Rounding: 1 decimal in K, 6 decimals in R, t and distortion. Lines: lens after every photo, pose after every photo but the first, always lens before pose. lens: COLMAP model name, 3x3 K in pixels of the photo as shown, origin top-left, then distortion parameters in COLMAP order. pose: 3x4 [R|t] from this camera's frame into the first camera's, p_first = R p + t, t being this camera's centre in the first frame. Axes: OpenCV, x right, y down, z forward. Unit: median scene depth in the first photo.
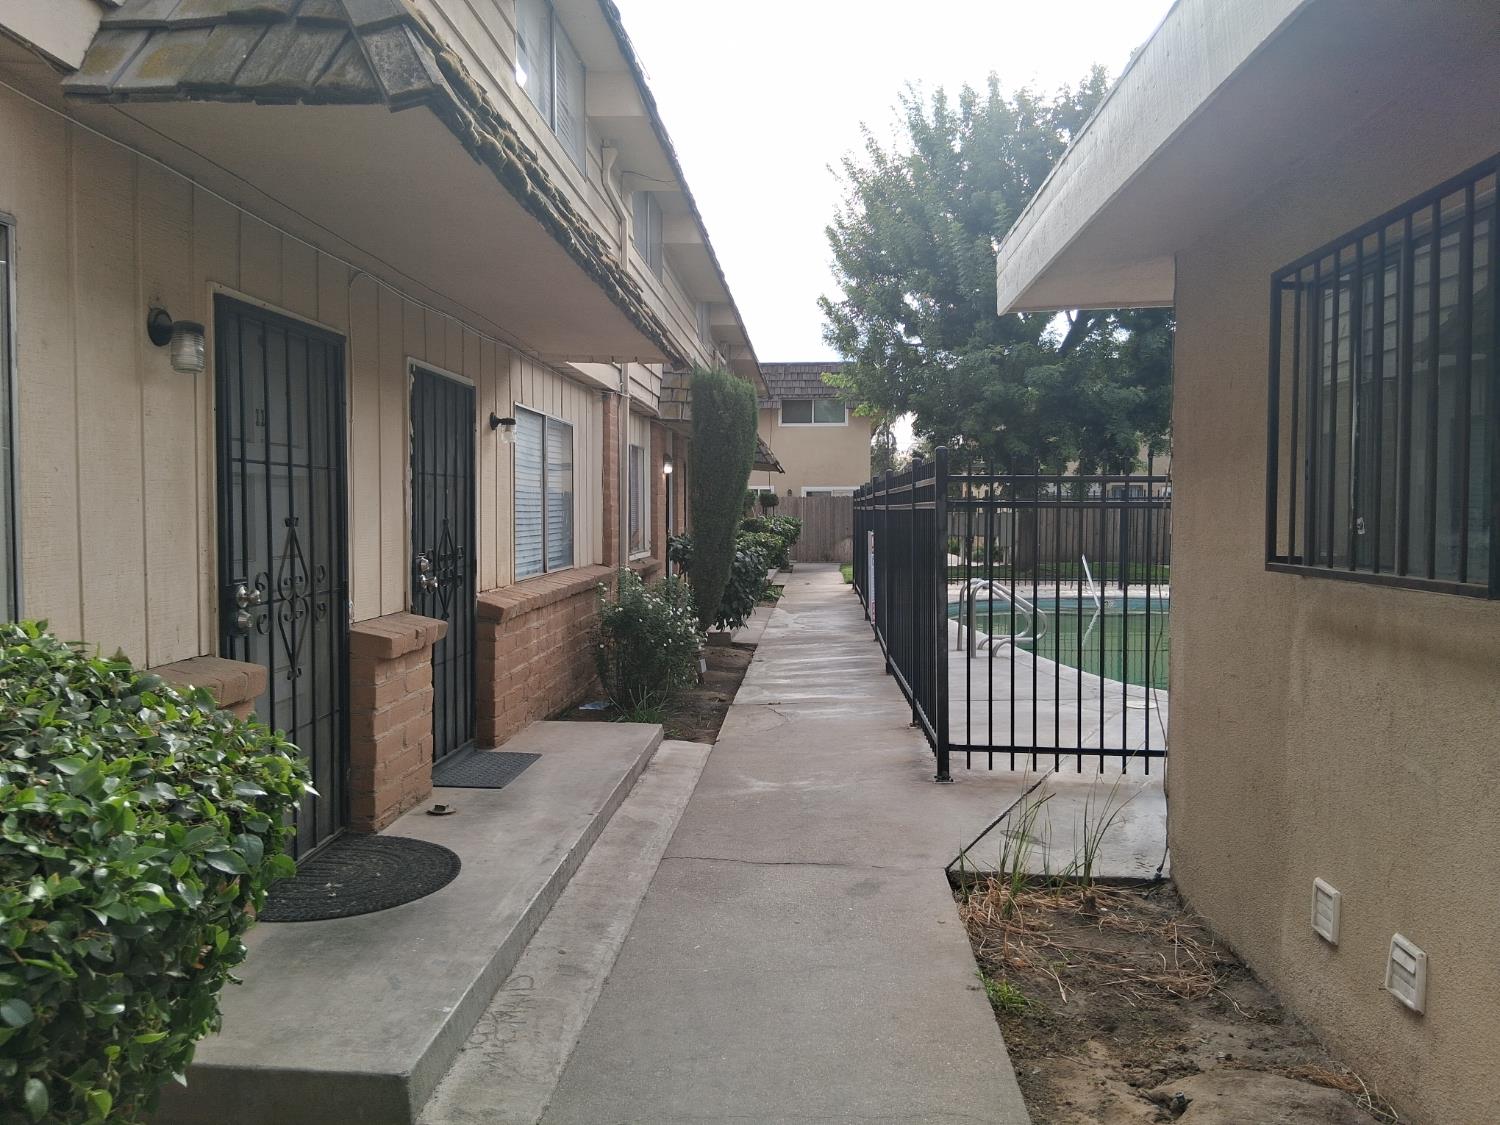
lens RADIAL K [[1117.7, 0, 750.0], [0, 1117.7, 562.5], [0, 0, 1]] dist [0.105704, -0.173328]
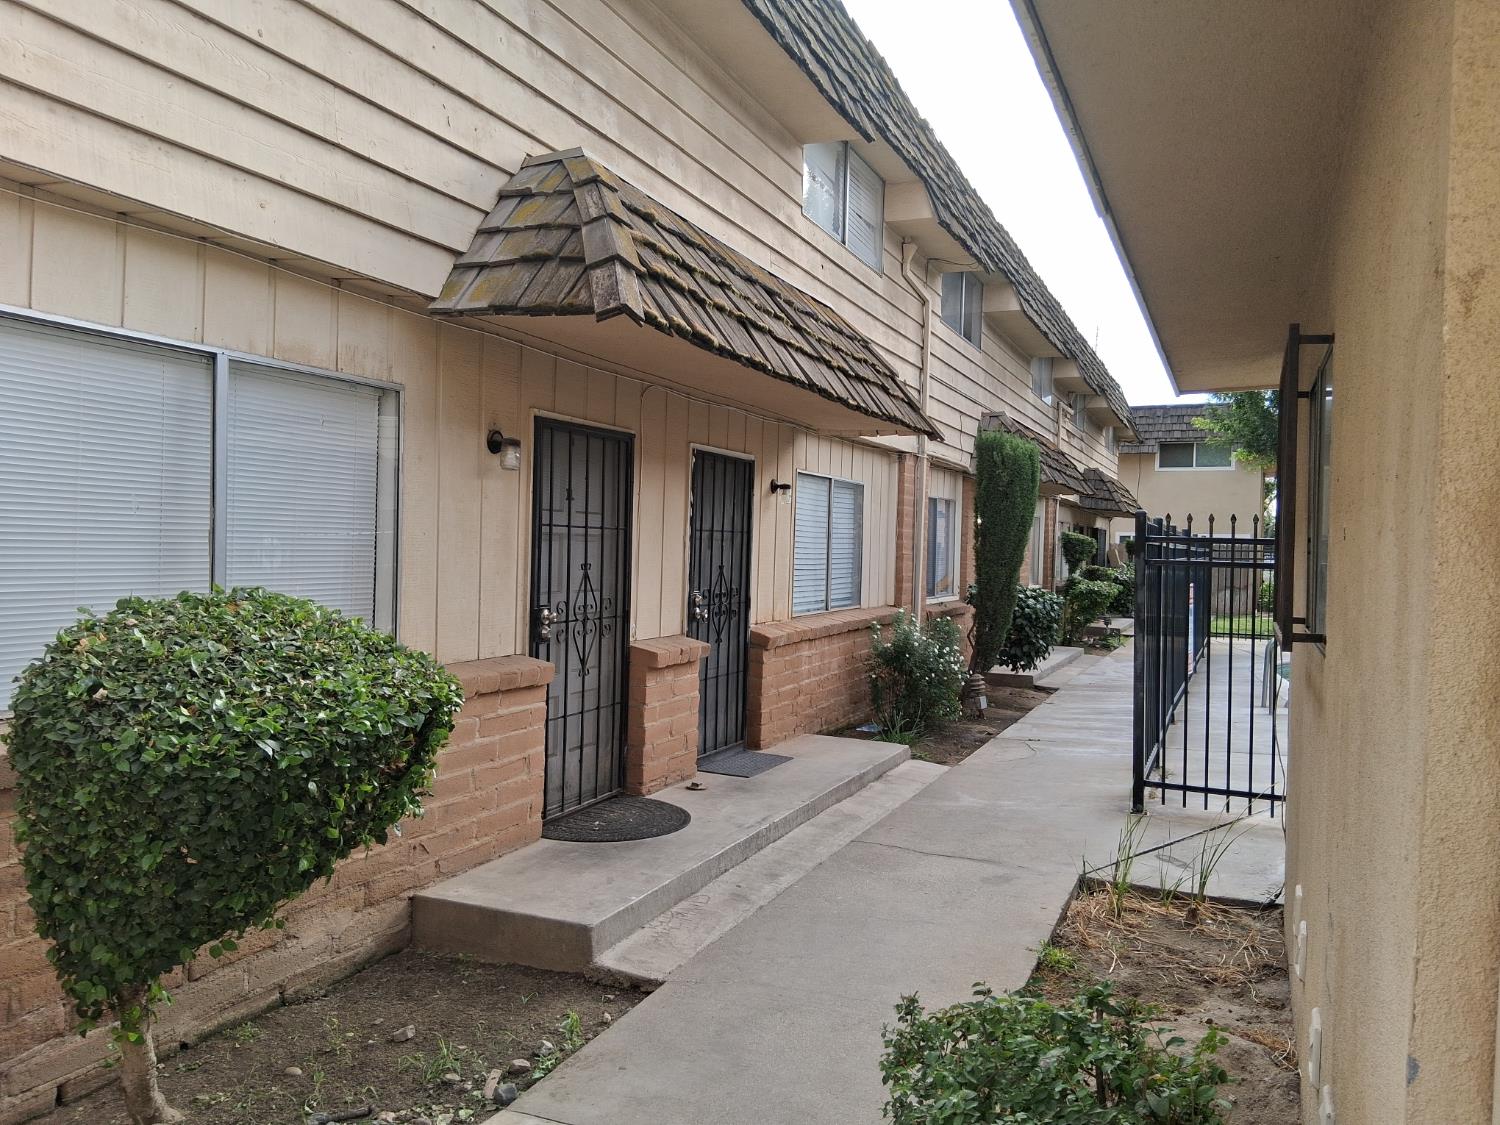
lens RADIAL K [[1117.7, 0, 750.0], [0, 1117.7, 562.5], [0, 0, 1]] dist [0.105704, -0.173328]
pose [[0.939576, 0.022936, -0.341571, 0.252223], [-0.035624, 0.998887, -0.030919, -0.004024], [0.340482, 0.041219, 0.939347, -0.241921]]
